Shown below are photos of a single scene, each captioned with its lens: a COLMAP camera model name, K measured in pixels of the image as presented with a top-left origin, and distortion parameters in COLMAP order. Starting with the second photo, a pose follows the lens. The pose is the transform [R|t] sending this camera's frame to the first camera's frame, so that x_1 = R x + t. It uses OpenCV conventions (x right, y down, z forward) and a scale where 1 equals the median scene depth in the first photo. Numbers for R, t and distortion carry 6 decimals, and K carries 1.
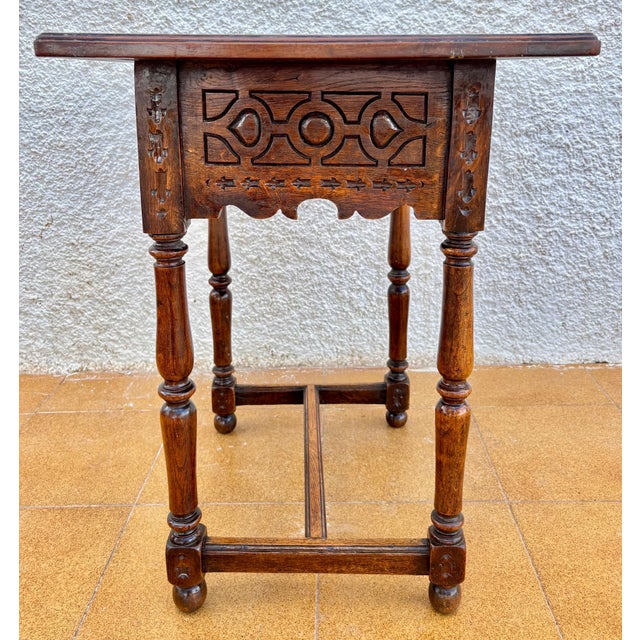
lens RADIAL K [[703.1, 0, 330.5], [0, 703.1, 234.8], [0, 0, 1]] dist [0.010324, 0.000000]
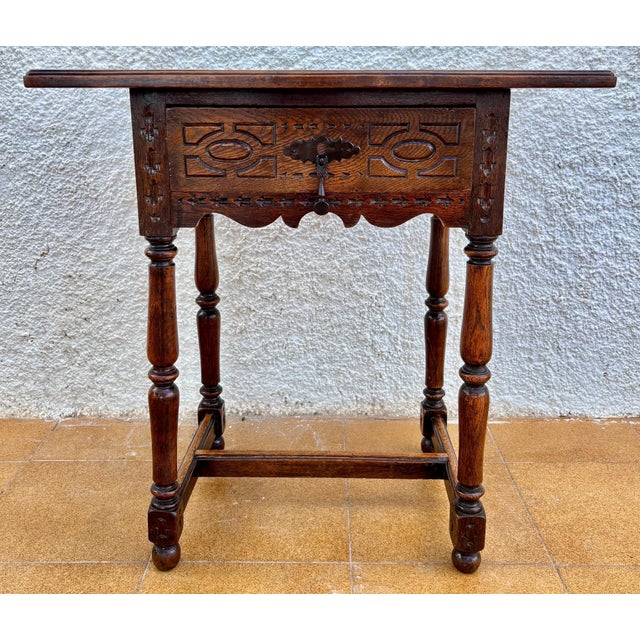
lens RADIAL K [[793.4, 0, 318.1], [0, 793.4, 265.0], [0, 0, 1]] dist [0.010171, 0.000000]
pose [[0.999775, 0.019418, 0.008559, -0.055052], [-0.019354, 0.999785, -0.007450, -0.000127], [-0.008702, 0.007282, 0.999936, -0.030392]]
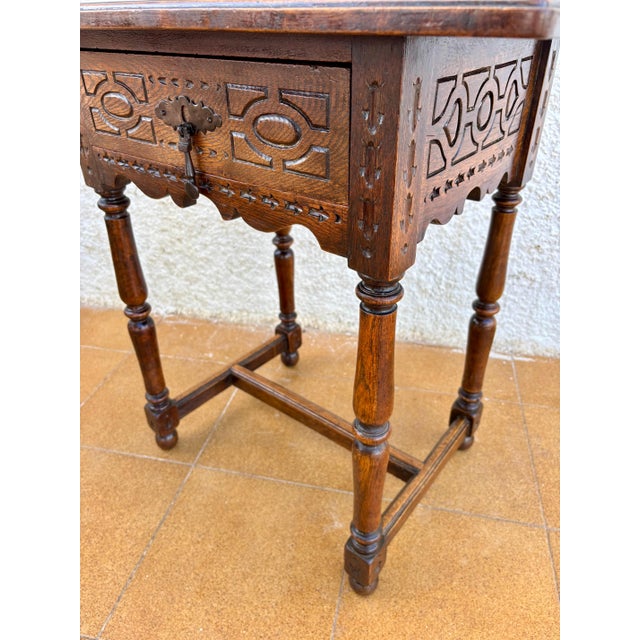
lens RADIAL K [[519.6, 0, 311.4], [0, 519.6, 330.5], [0, 0, 1]] dist [0.014533, -0.042127]
pose [[0.977172, 0.125750, -0.171234, 0.014623], [-0.066300, 0.946254, 0.316556, -0.069808], [0.201838, -0.297977, 0.932991, 0.248901]]
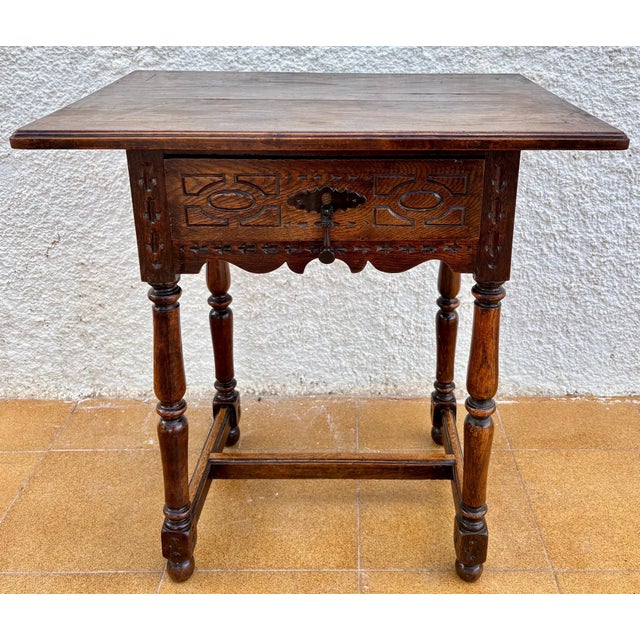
lens RADIAL K [[770.2, 0, 364.6], [0, 770.2, 245.8], [0, 0, 1]] dist [0.007124, 0.000000]
pose [[0.999226, 0.018811, 0.034560, -0.038654], [-0.022763, 0.992779, 0.117778, -0.136645], [-0.032095, -0.118473, 0.992438, 0.006619]]
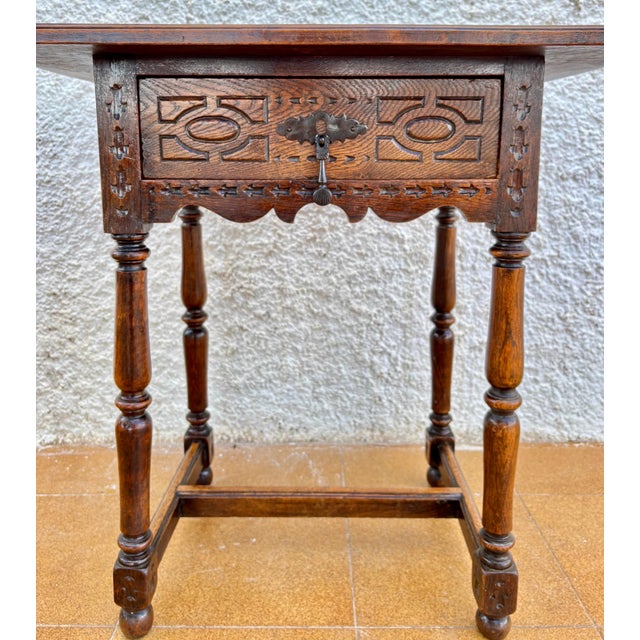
lens RADIAL K [[663.3, 0, 315.1], [0, 663.3, 238.0], [0, 0, 1]] dist [-0.010340, 0.000000]
pose [[0.999708, 0.017948, 0.016159, -0.059042], [-0.016236, 0.994804, -0.100510, 0.021263], [-0.017879, 0.100219, 0.994805, 0.175708]]
